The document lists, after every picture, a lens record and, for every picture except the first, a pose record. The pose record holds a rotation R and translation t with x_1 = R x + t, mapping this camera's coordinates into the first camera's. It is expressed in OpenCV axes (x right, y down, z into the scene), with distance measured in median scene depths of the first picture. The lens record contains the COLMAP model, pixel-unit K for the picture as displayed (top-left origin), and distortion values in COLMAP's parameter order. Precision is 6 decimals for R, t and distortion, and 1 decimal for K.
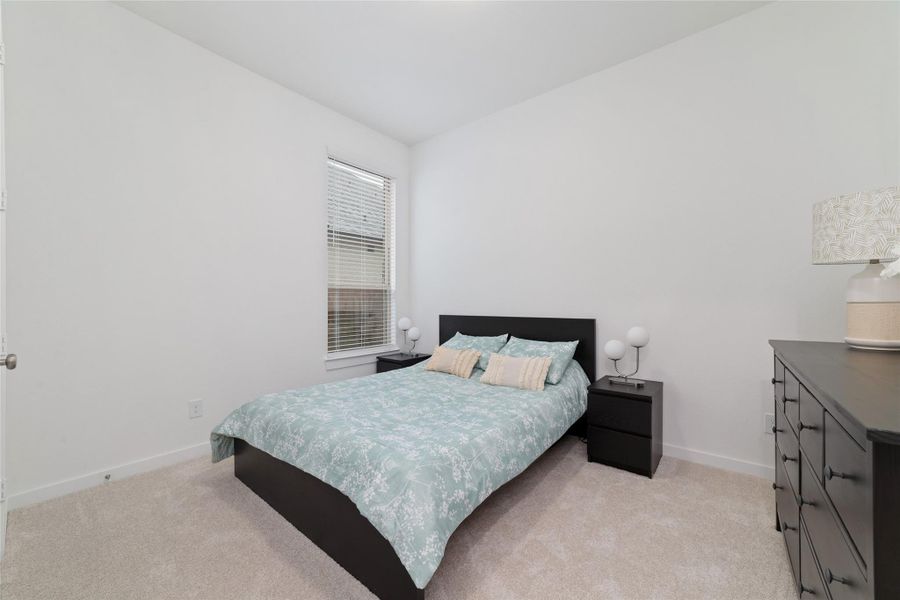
lens RADIAL K [[345.4, 0, 450.7], [0, 345.4, 297.6], [0, 0, 1]] dist [-0.015376, 0.004758]
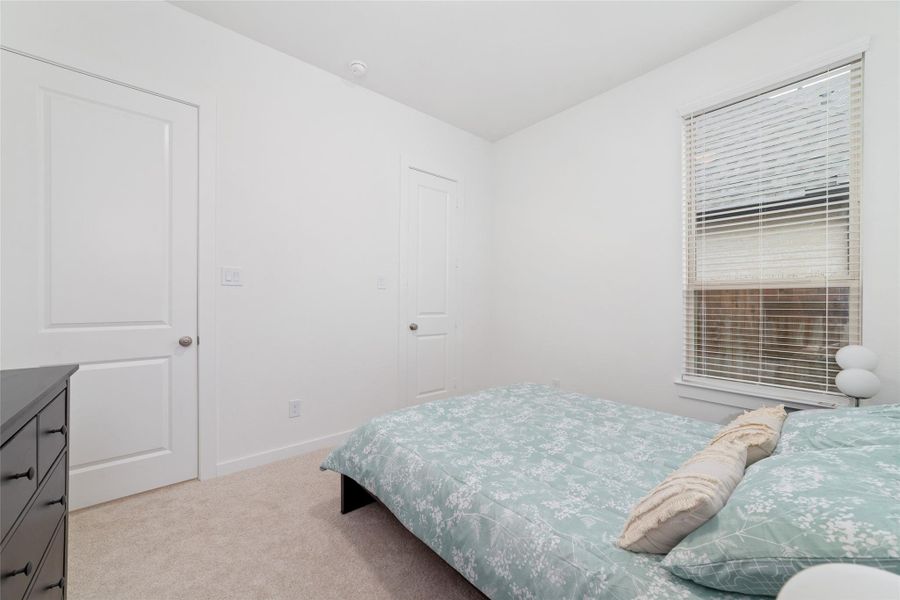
lens RADIAL K [[345.4, 0, 451.1], [0, 345.4, 301.8], [0, 0, 1]] dist [-0.015376, 0.004758]
pose [[-0.188762, -0.004521, -0.982012, 0.729242], [0.006188, 0.999964, -0.005793, -0.001958], [0.982003, -0.007171, -0.188728, 0.952810]]
